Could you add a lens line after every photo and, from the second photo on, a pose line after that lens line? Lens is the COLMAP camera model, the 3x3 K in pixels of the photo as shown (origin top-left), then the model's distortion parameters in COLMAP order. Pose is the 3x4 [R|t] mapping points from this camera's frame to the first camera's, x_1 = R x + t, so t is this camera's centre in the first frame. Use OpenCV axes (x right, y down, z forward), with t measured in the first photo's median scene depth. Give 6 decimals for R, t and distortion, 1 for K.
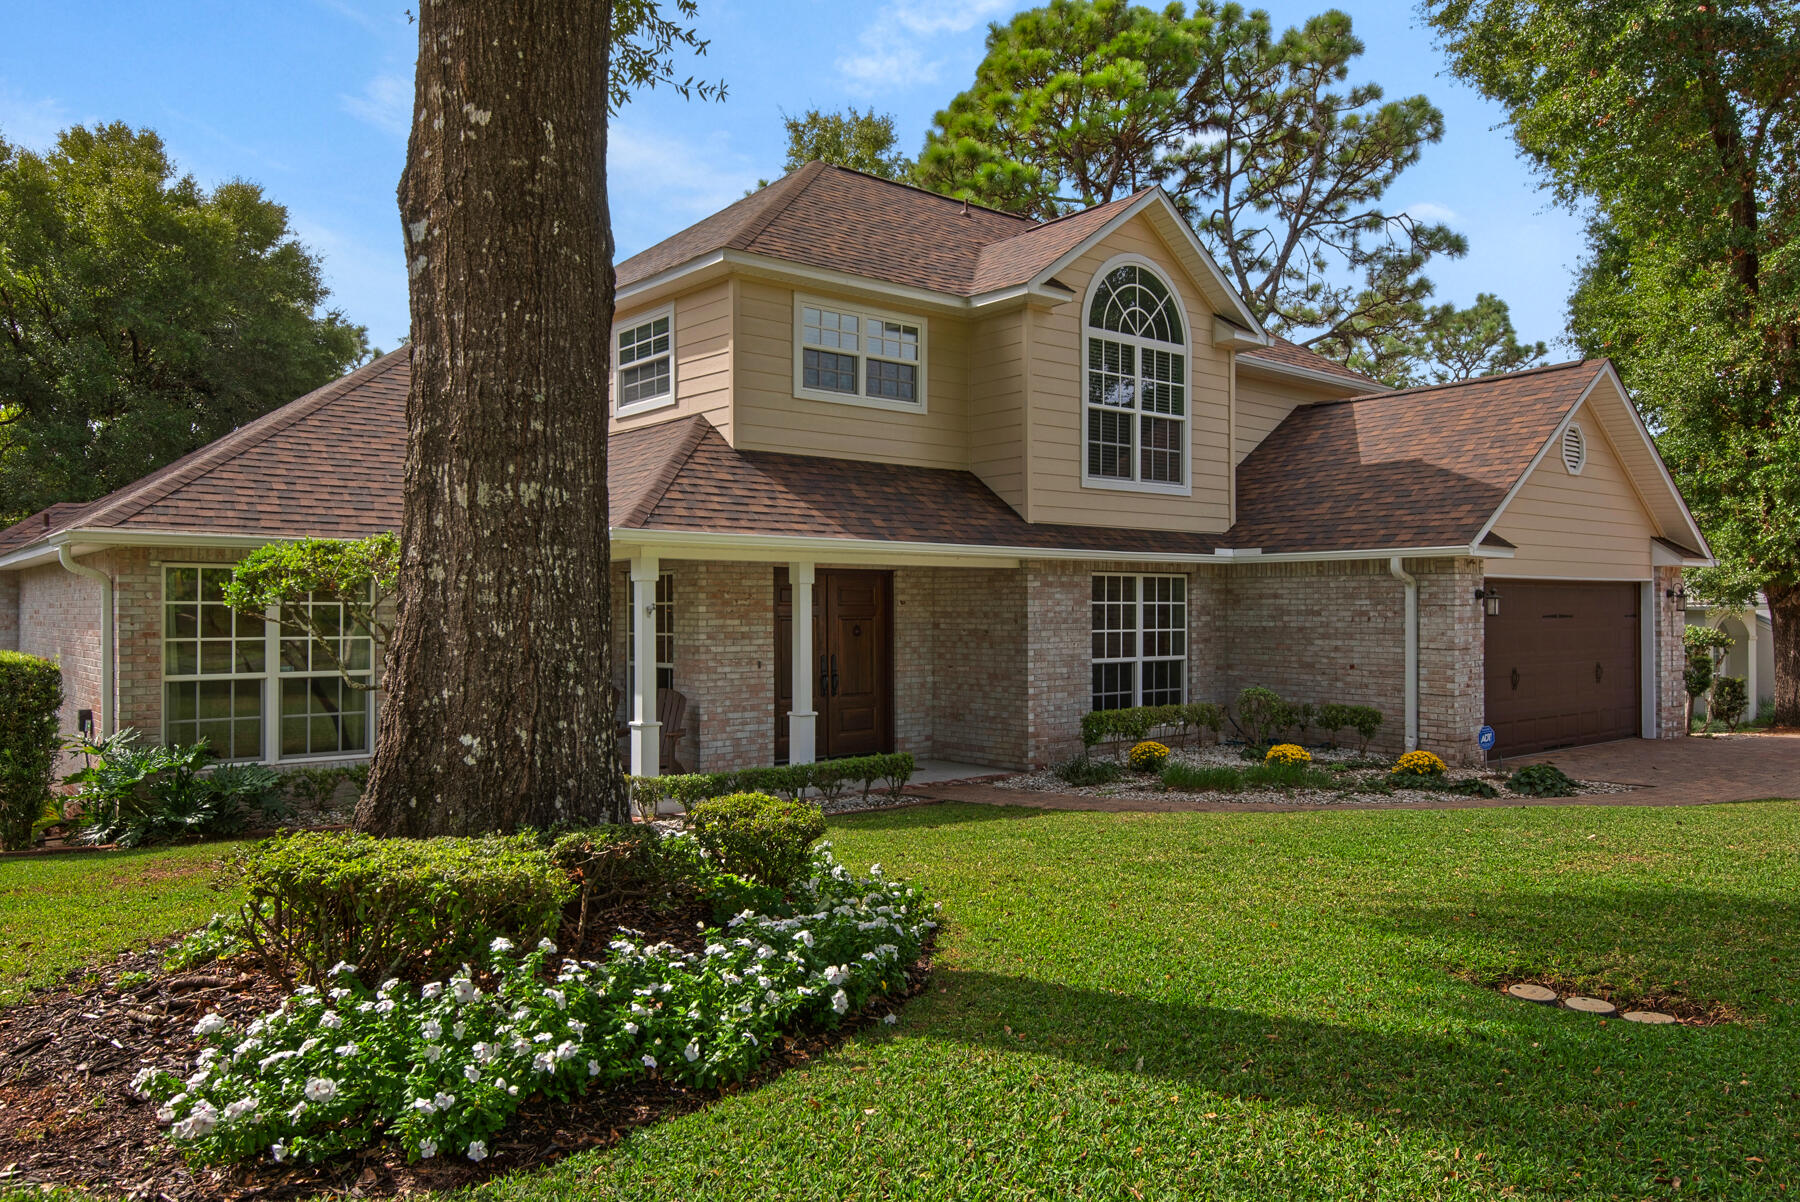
lens RADIAL K [[1295.9, 0, 910.0], [0, 1295.9, 592.9], [0, 0, 1]] dist [0.001767, -0.006991]
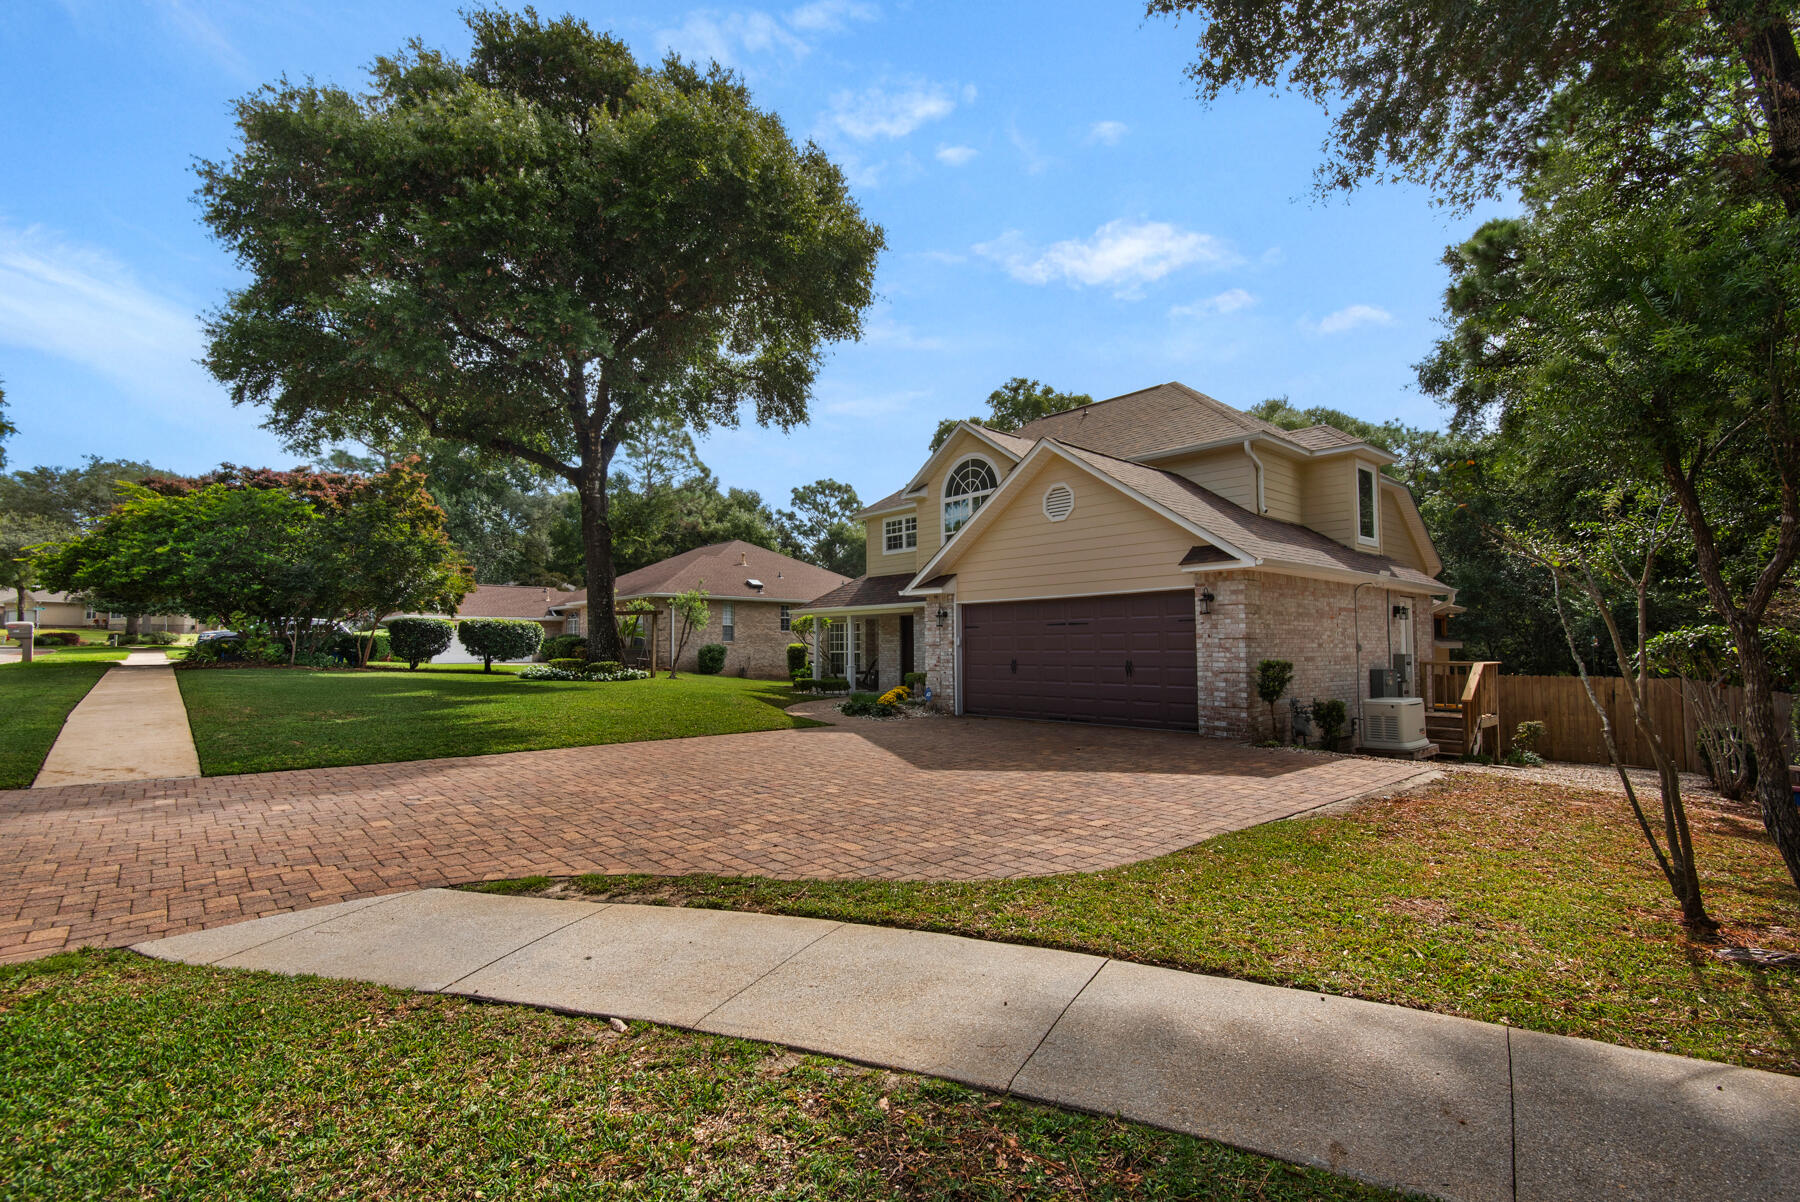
lens RADIAL K [[824.2, 0, 900.0], [0, 824.2, 601.0], [0, 0, 1]] dist [0.014805, -0.000137]
pose [[0.027220, -0.061259, -0.997751, 1.454952], [0.014930, 0.998034, -0.060869, 0.047980], [0.999518, -0.013240, 0.028081, 0.852872]]
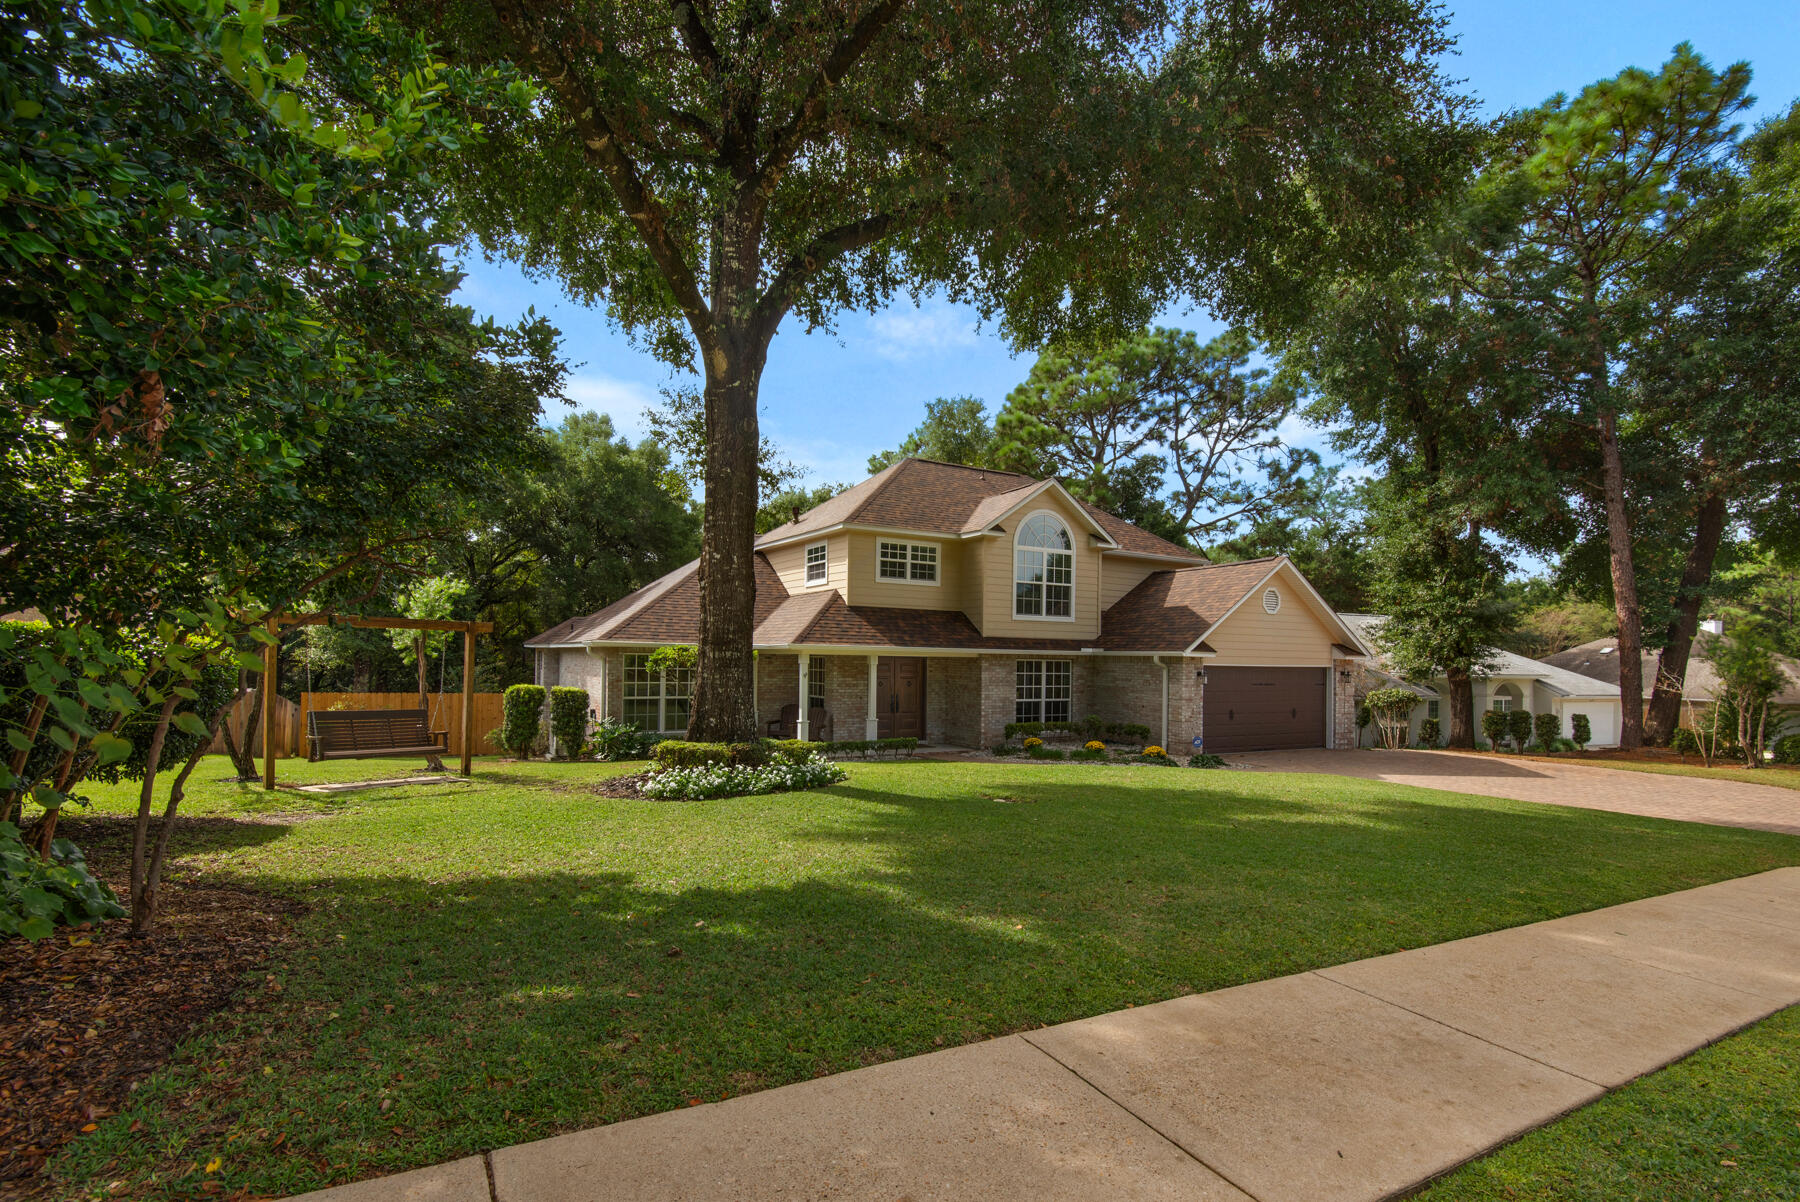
lens RADIAL K [[850.8, 0, 896.7], [0, 850.8, 647.3], [0, 0, 1]] dist [0.001397, 0.000063]
pose [[0.982533, 0.015704, -0.185426, 0.198222], [-0.015765, 0.999875, 0.001150, -0.032974], [0.185421, 0.001793, 0.982658, -0.412041]]
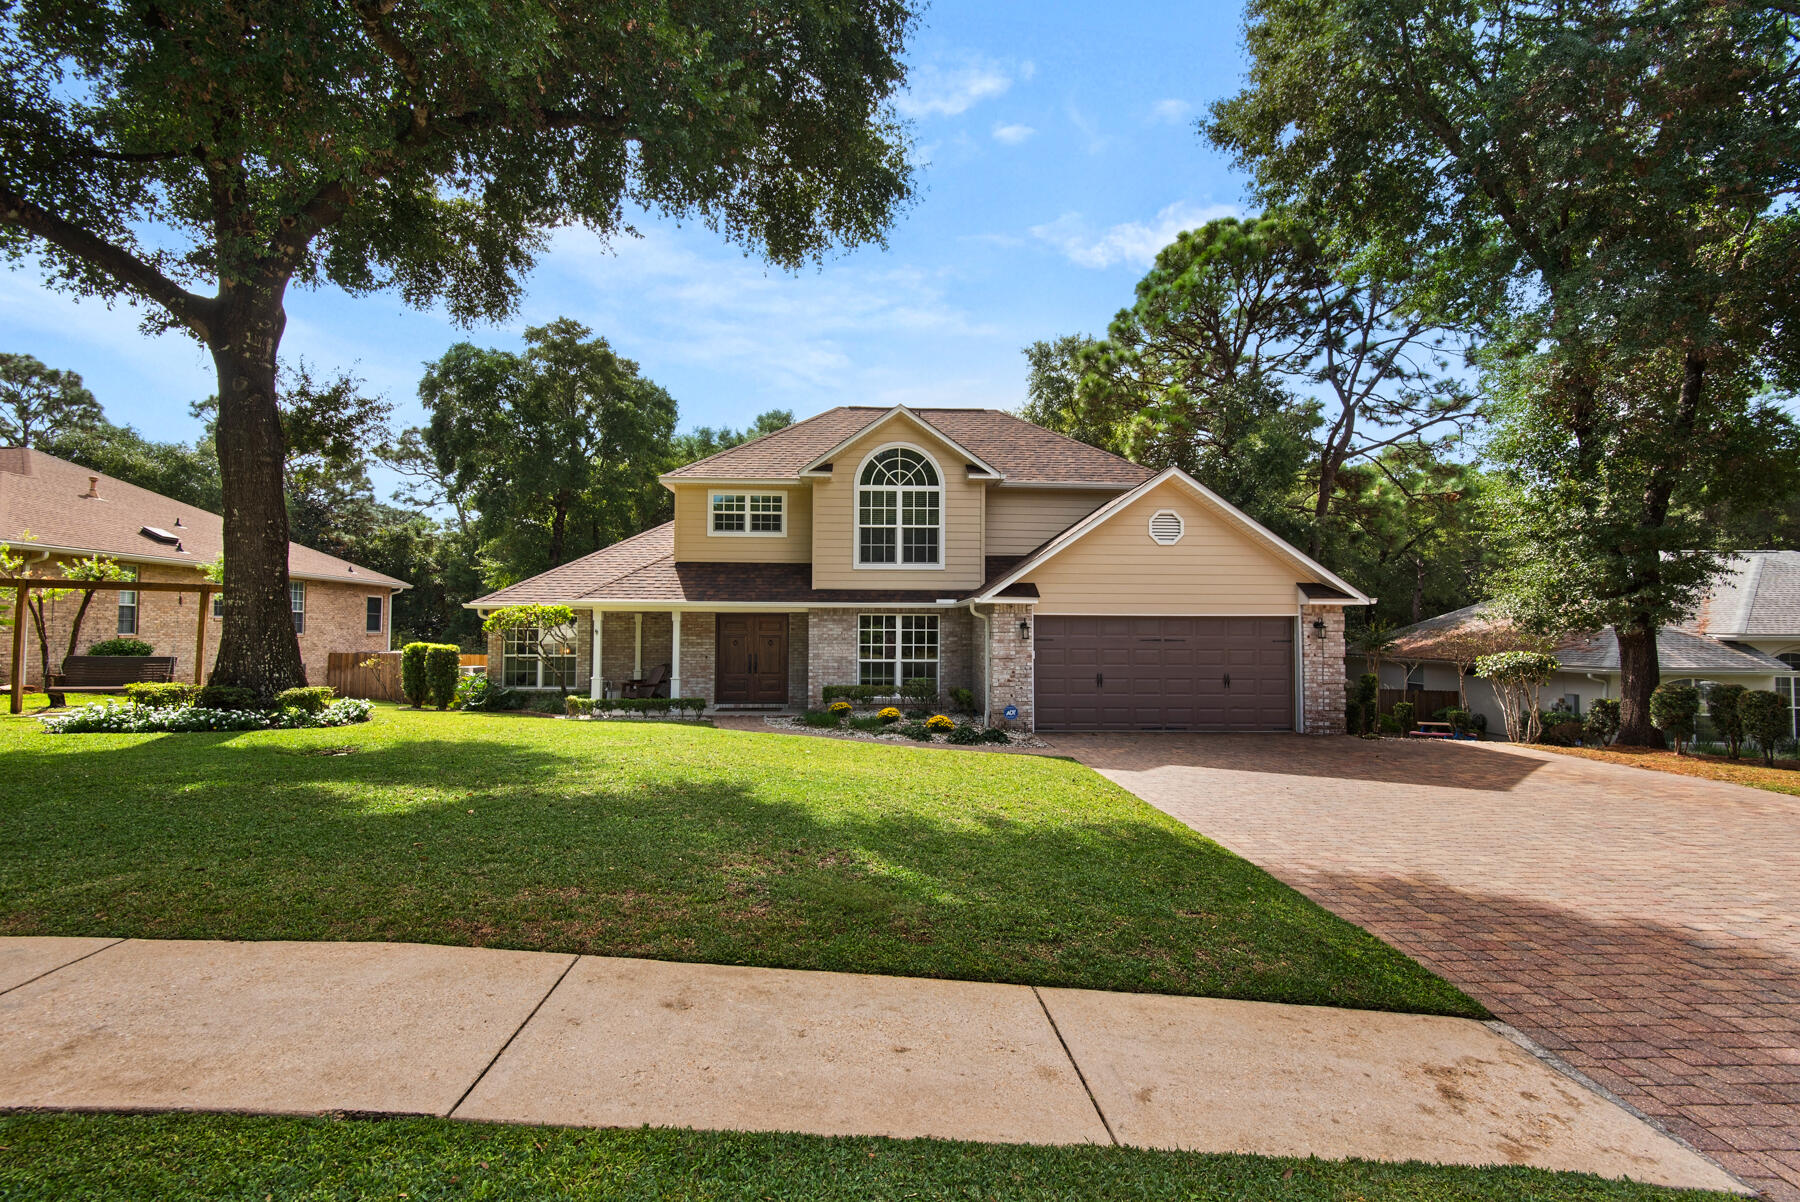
lens RADIAL K [[824.2, 0, 900.0], [0, 824.2, 601.0], [0, 0, 1]] dist [0.014805, -0.000137]
pose [[0.793722, -0.017417, -0.608031, 0.890375], [0.002602, 0.999678, -0.025238, -0.003729], [0.608275, 0.018450, 0.793512, 0.070553]]
